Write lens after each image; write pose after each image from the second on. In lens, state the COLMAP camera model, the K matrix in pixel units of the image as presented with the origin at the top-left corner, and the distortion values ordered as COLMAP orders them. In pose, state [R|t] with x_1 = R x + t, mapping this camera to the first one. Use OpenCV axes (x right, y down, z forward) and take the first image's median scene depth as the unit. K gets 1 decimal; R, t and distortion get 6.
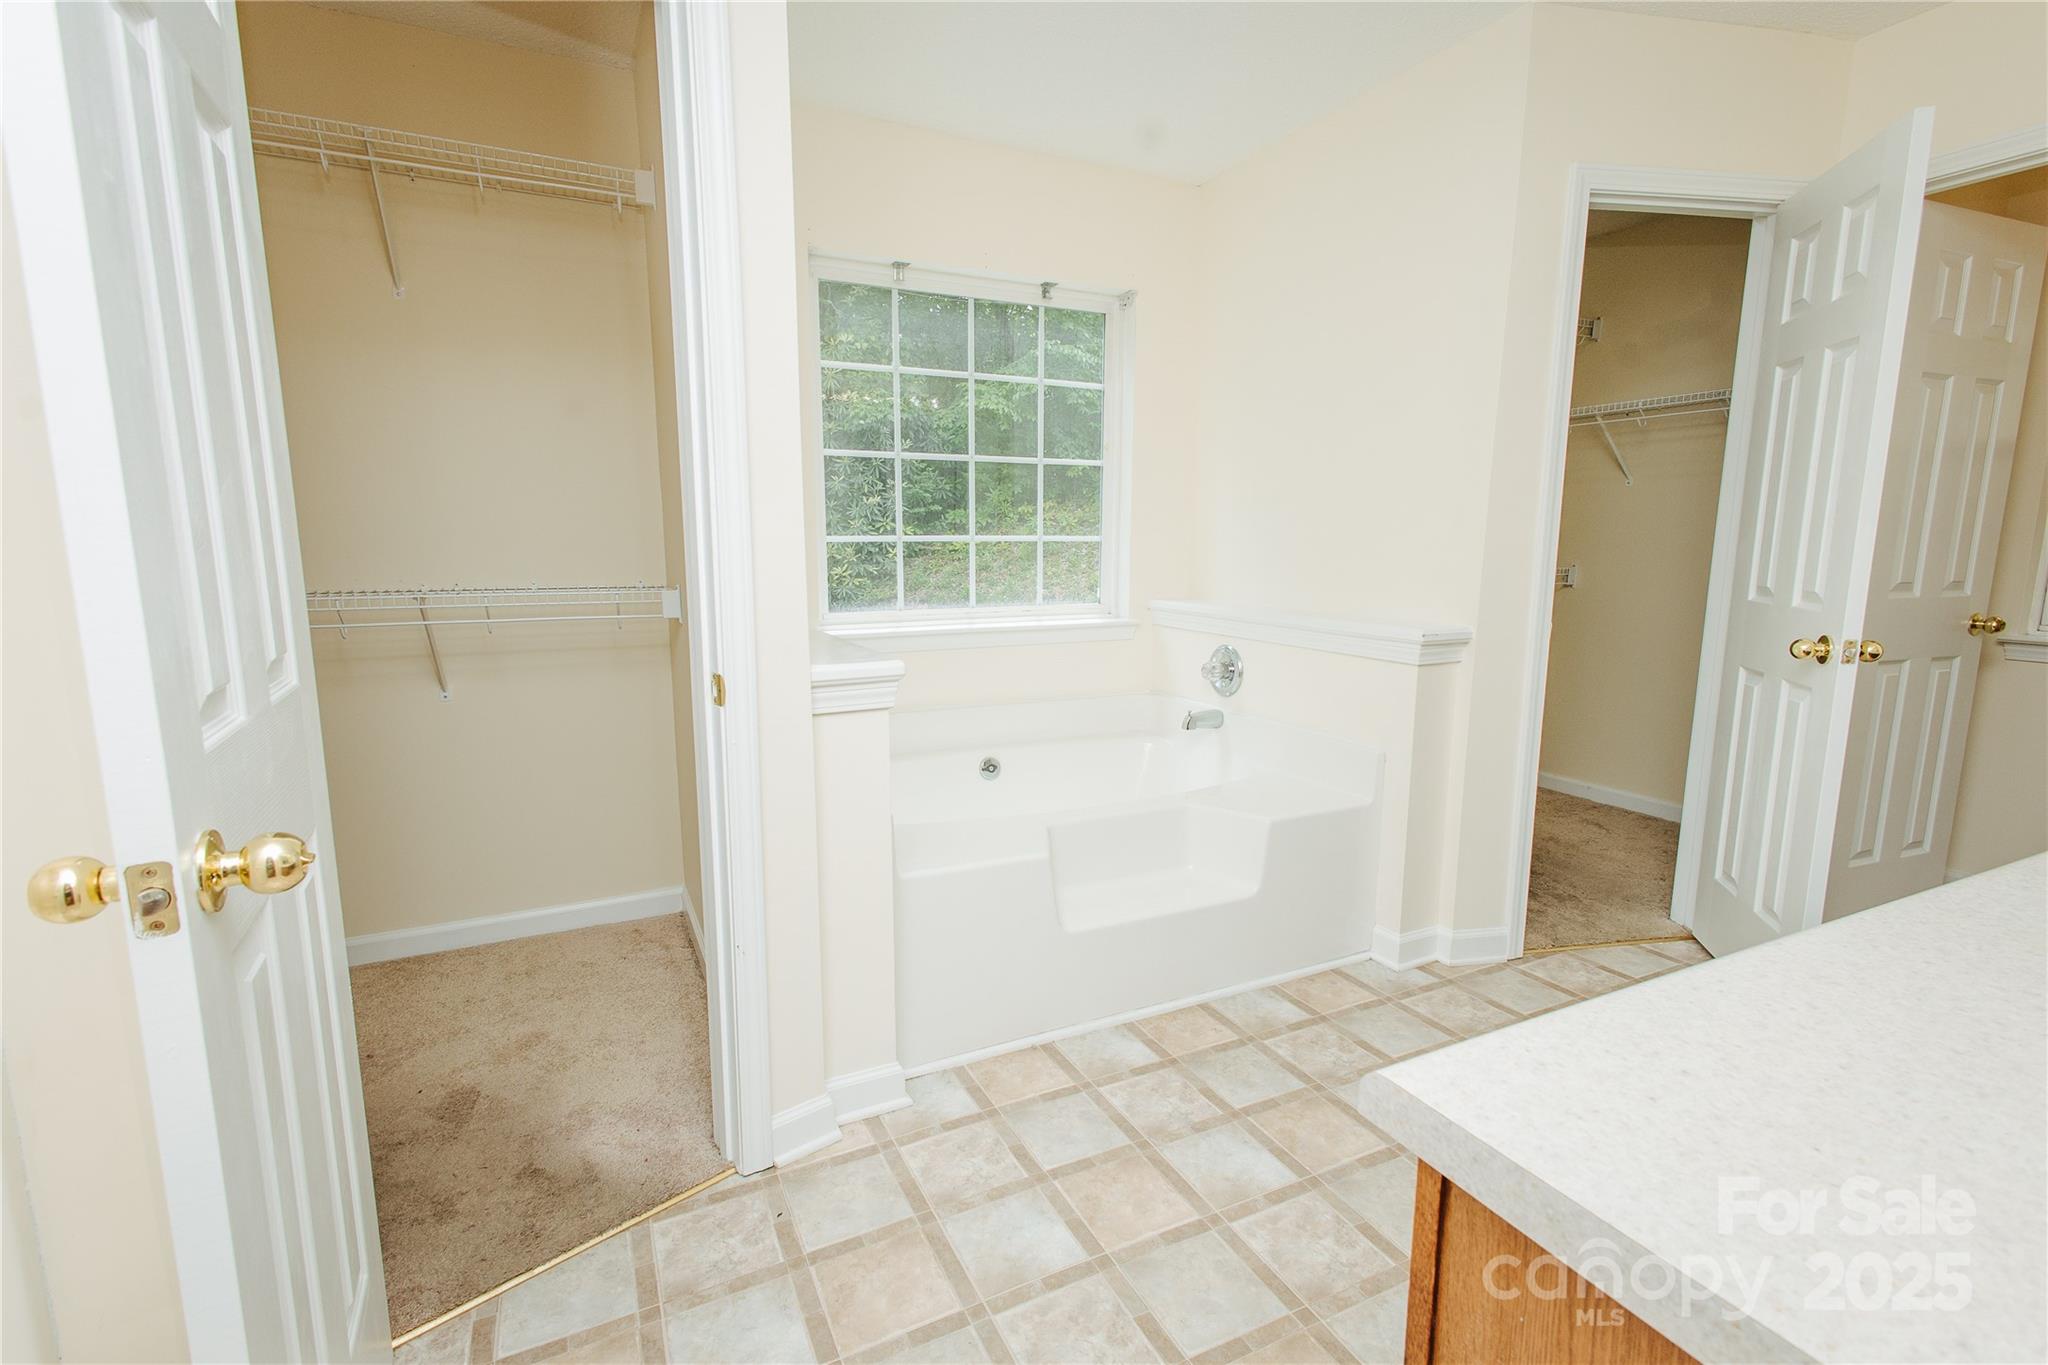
lens RADIAL K [[939.5, 0, 1020.7], [0, 939.5, 689.0], [0, 0, 1]] dist [0.008221, -0.000789]
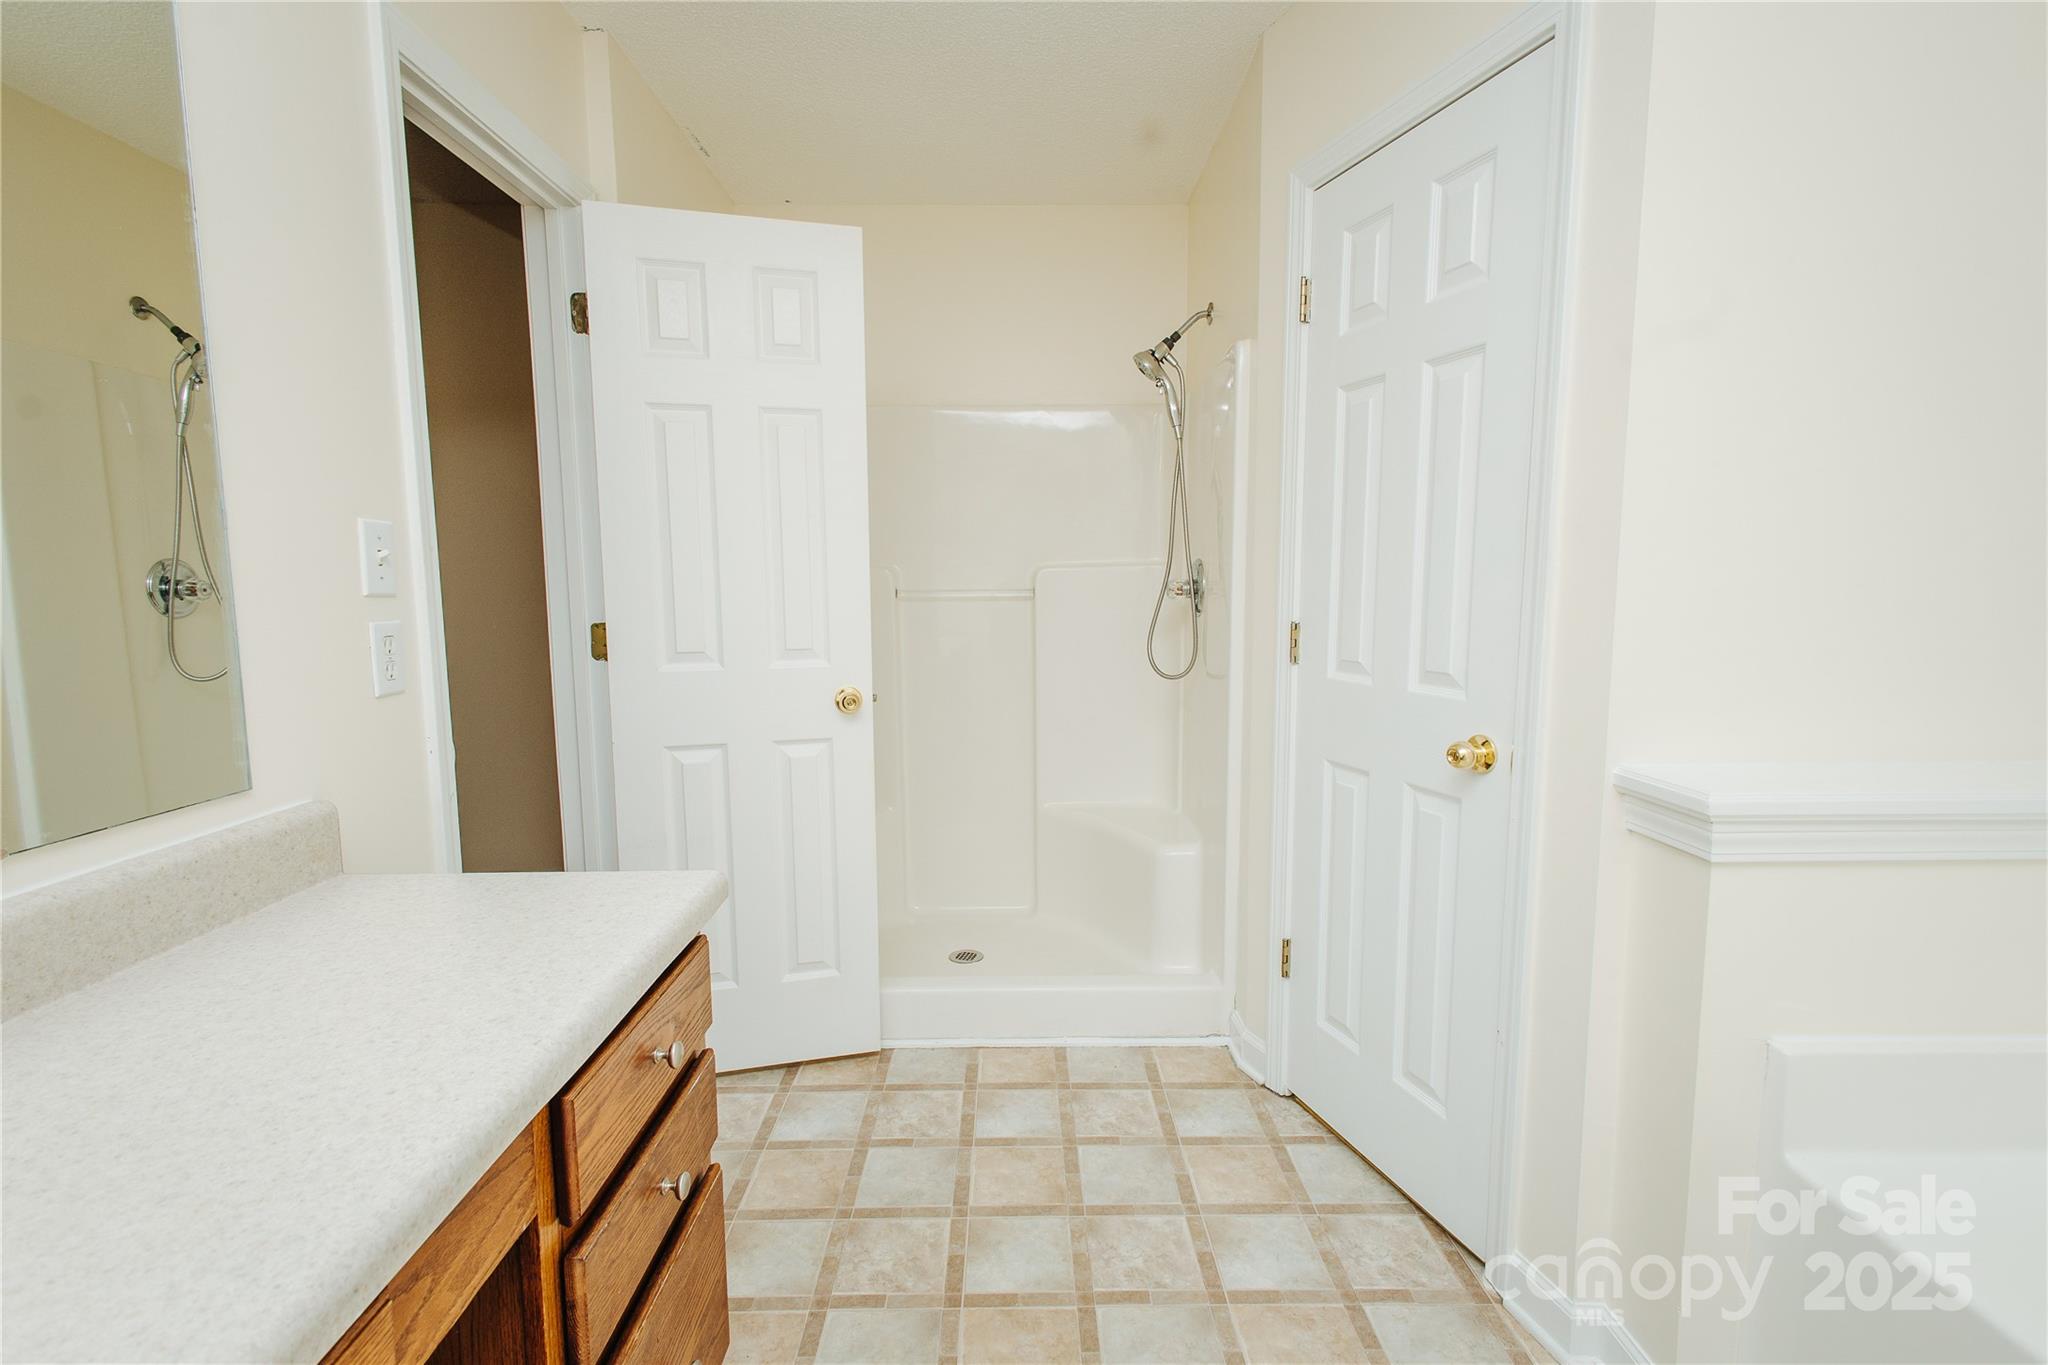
lens RADIAL K [[939.5, 0, 1020.7], [0, 939.5, 689.0], [0, 0, 1]] dist [0.008221, -0.000789]
pose [[-0.430544, 0.109604, -0.895890, 1.139926], [-0.137569, 0.973033, 0.185154, -0.262072], [0.892024, 0.202964, -0.403855, 1.431005]]
